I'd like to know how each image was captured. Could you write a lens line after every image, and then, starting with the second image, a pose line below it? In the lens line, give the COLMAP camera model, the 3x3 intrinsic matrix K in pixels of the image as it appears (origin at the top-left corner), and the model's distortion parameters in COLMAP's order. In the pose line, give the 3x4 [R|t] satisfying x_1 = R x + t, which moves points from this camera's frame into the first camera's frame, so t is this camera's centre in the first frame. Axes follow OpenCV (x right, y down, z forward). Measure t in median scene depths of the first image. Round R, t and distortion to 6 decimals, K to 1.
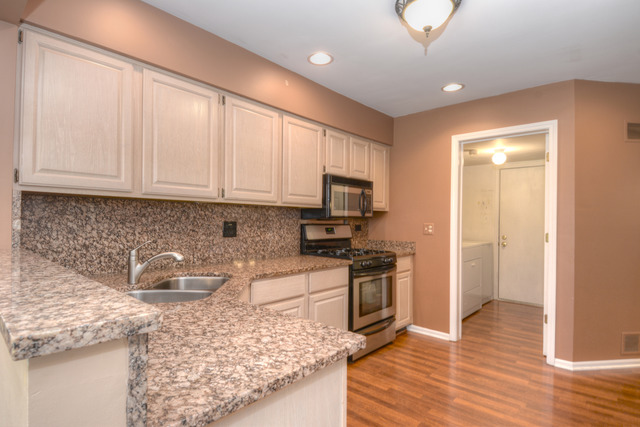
lens RADIAL K [[335.1, 0, 318.2], [0, 335.1, 219.1], [0, 0, 1]] dist [0.019634, -0.022832]
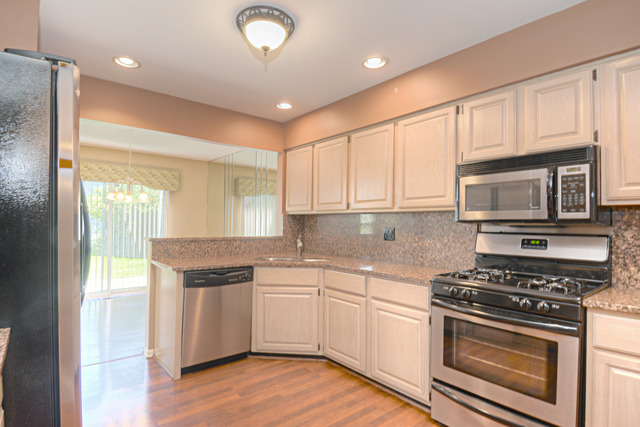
lens RADIAL K [[335.1, 0, 318.8], [0, 335.1, 219.7], [0, 0, 1]] dist [0.019634, -0.022832]
pose [[-0.150059, -0.028215, -0.988274, 0.757551], [-0.011206, 0.999577, -0.026836, 0.012187], [0.988614, 0.007047, -0.150312, 0.754141]]
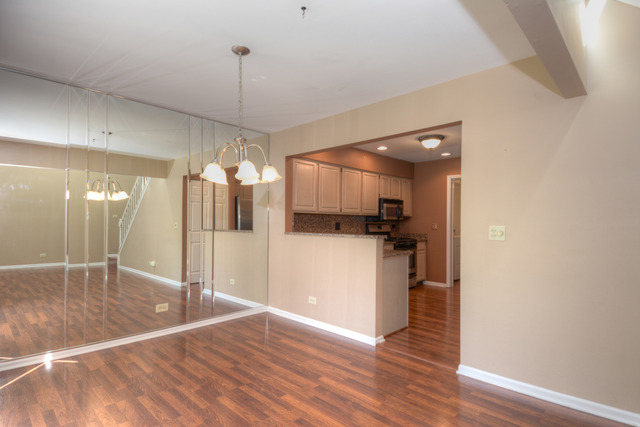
lens RADIAL K [[335.1, 0, 315.4], [0, 335.1, 217.4], [0, 0, 1]] dist [0.019634, -0.022832]
pose [[0.998897, -0.002559, -0.046881, -0.246948], [0.002197, 0.999967, -0.007772, -0.007409], [0.046899, 0.007660, 0.998870, -0.906868]]
